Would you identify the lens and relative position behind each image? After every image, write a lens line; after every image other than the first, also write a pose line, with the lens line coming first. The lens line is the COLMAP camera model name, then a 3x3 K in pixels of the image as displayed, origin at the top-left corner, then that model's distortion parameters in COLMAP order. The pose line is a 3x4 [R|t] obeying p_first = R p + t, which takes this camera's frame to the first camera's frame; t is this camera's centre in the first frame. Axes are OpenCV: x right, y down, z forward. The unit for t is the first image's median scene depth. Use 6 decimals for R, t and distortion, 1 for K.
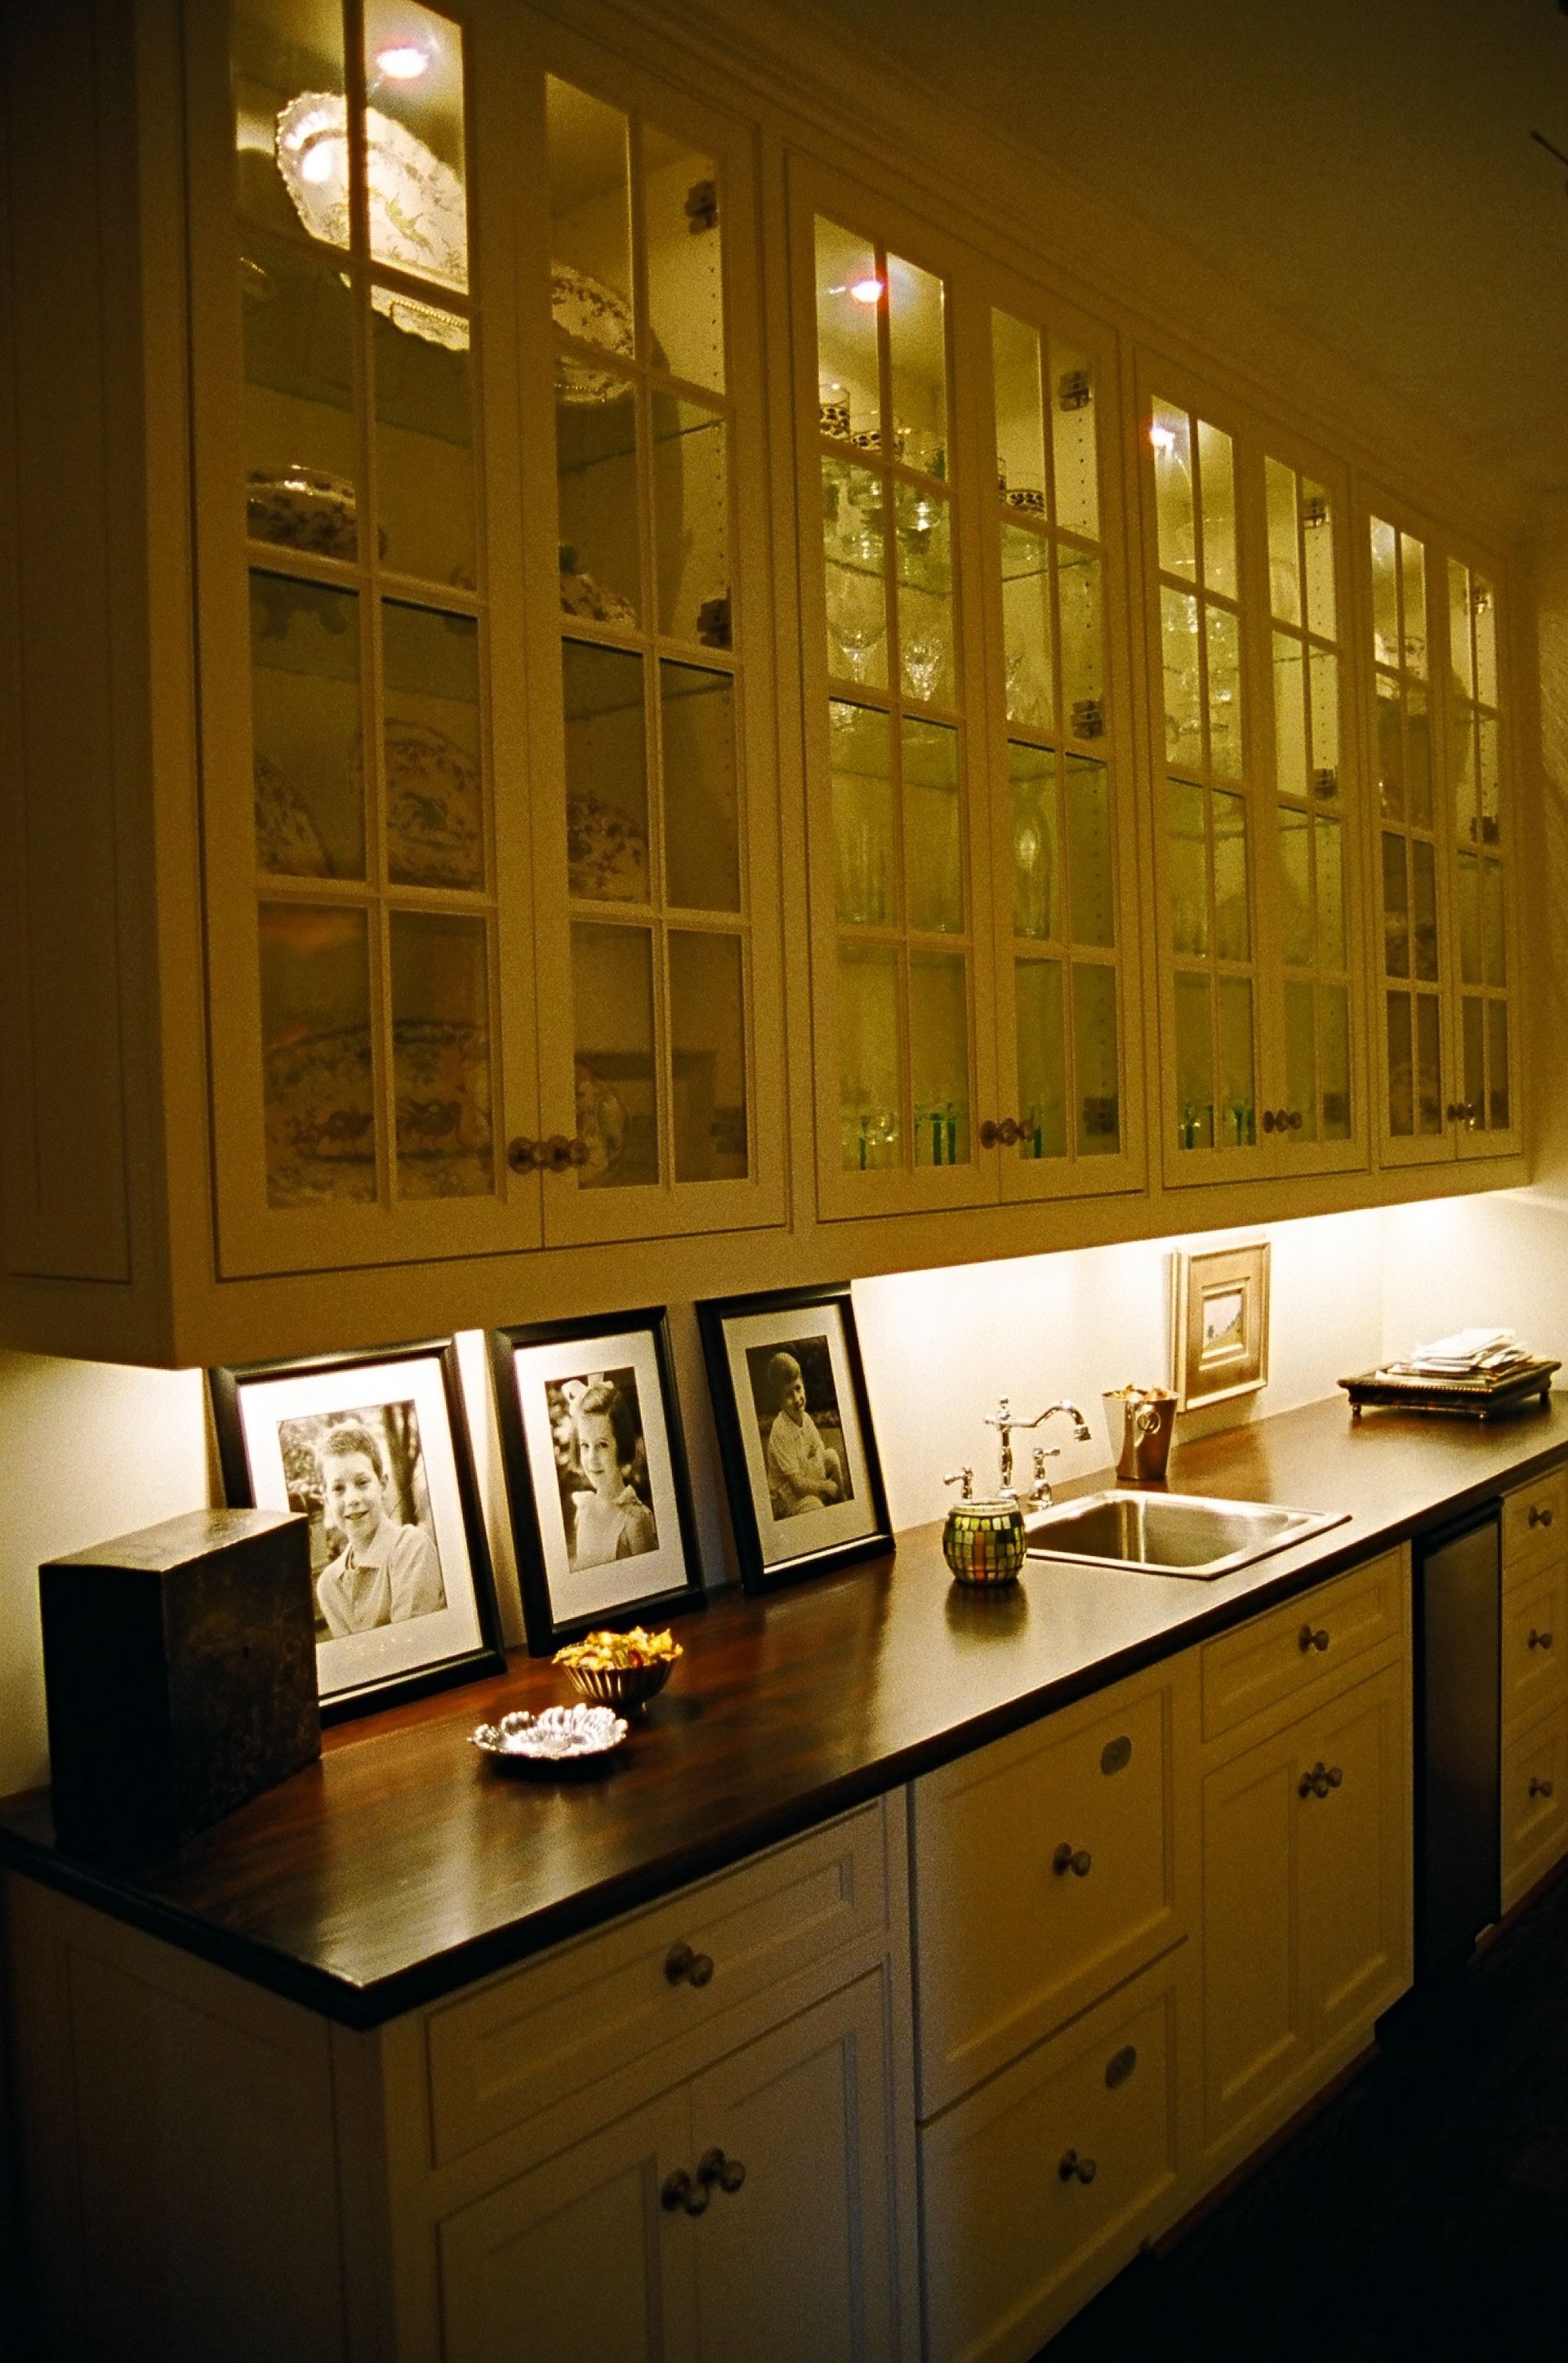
lens RADIAL K [[1881.5, 0, 784.9], [0, 1881.5, 1183.1], [0, 0, 1]] dist [-0.013183, 0.000481]
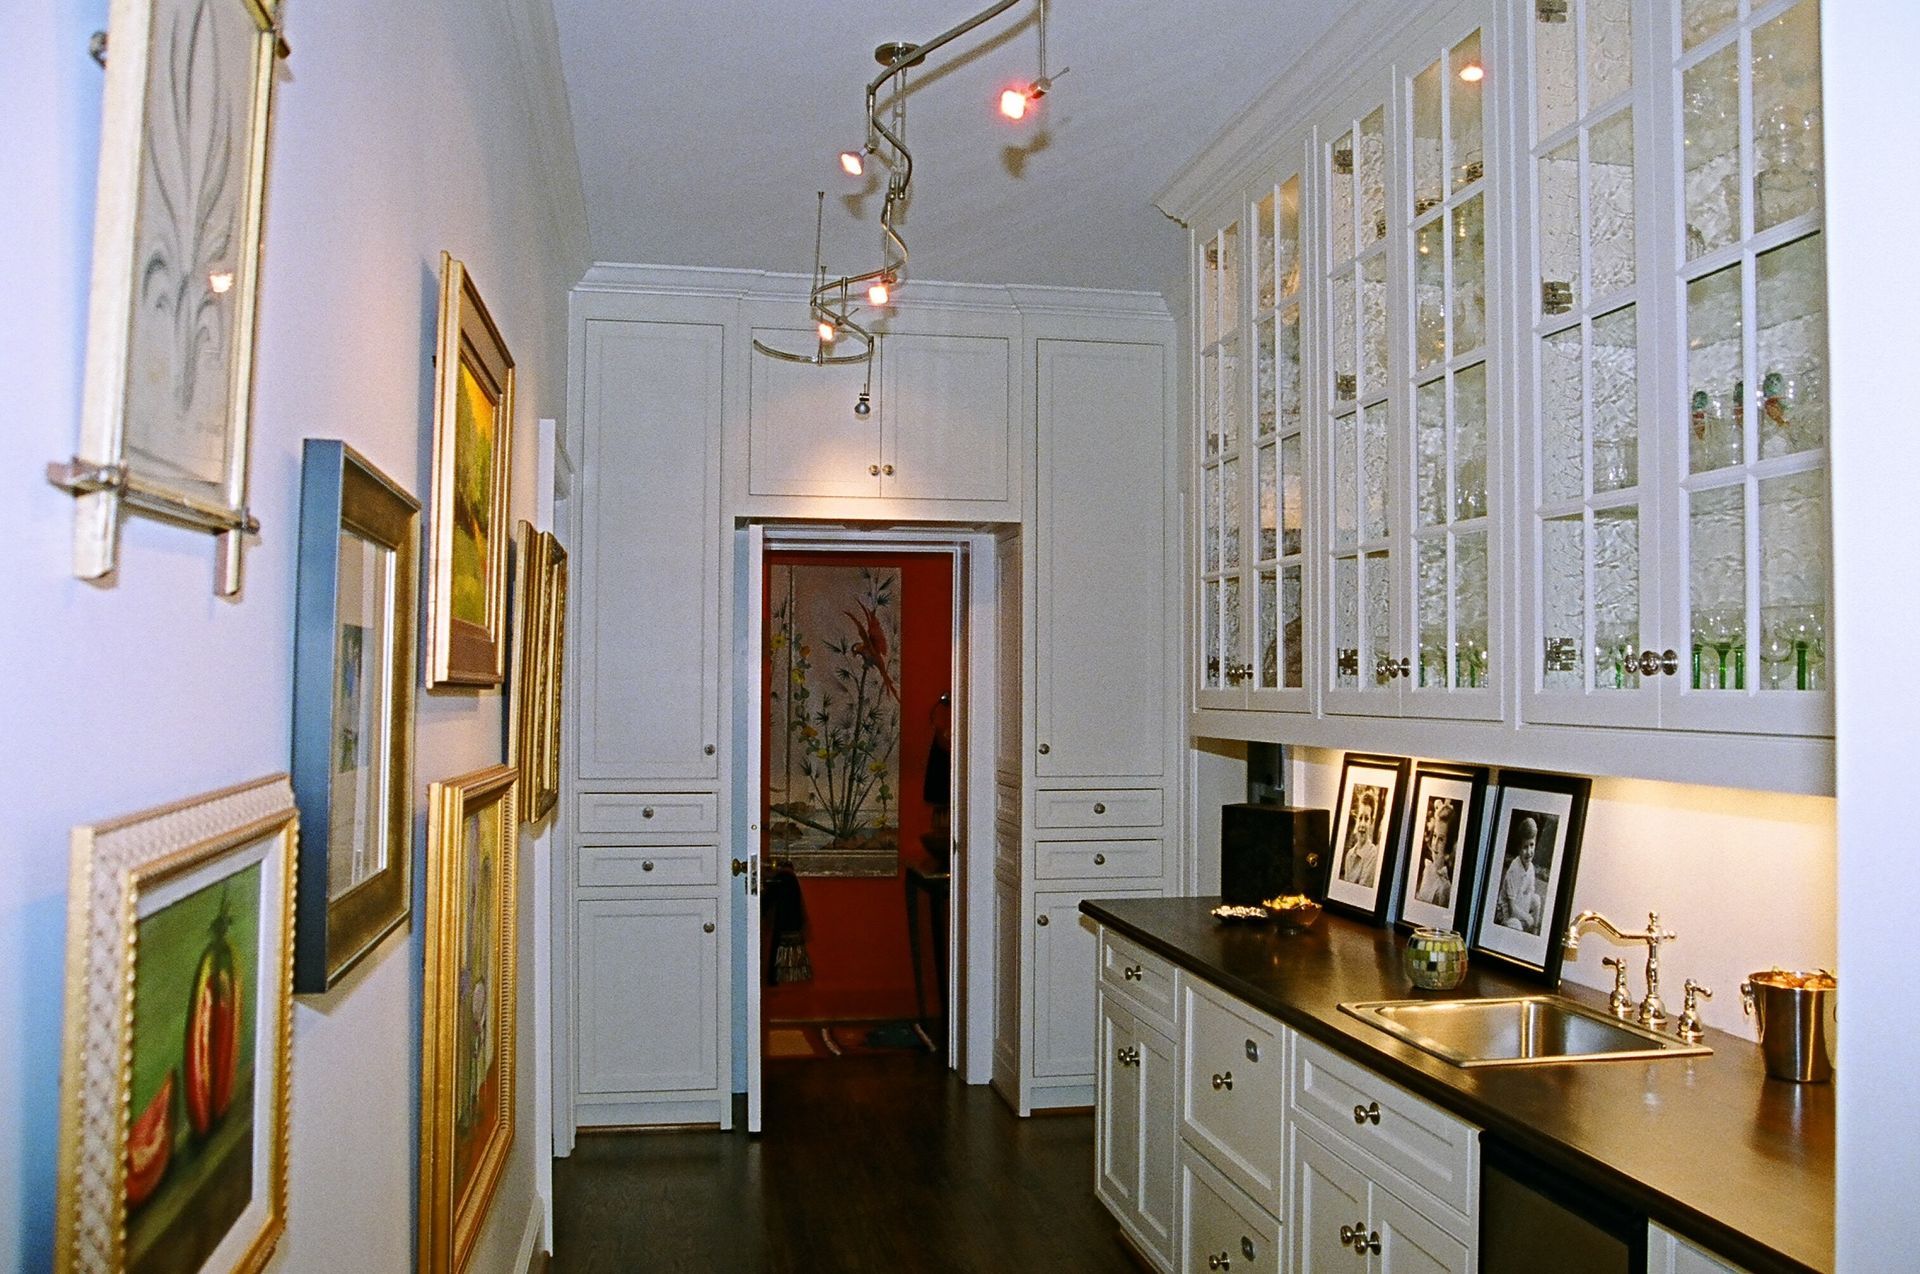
lens RADIAL K [[1528.9, 0, 960.0], [0, 1528.9, 629.5], [0, 0, 1]] dist [-0.013183, 0.000481]
pose [[-0.619416, 0.008685, -0.785015, 1.279305], [0.003163, 0.999958, 0.008568, -0.068932], [0.785057, 0.002824, -0.619418, 1.505727]]
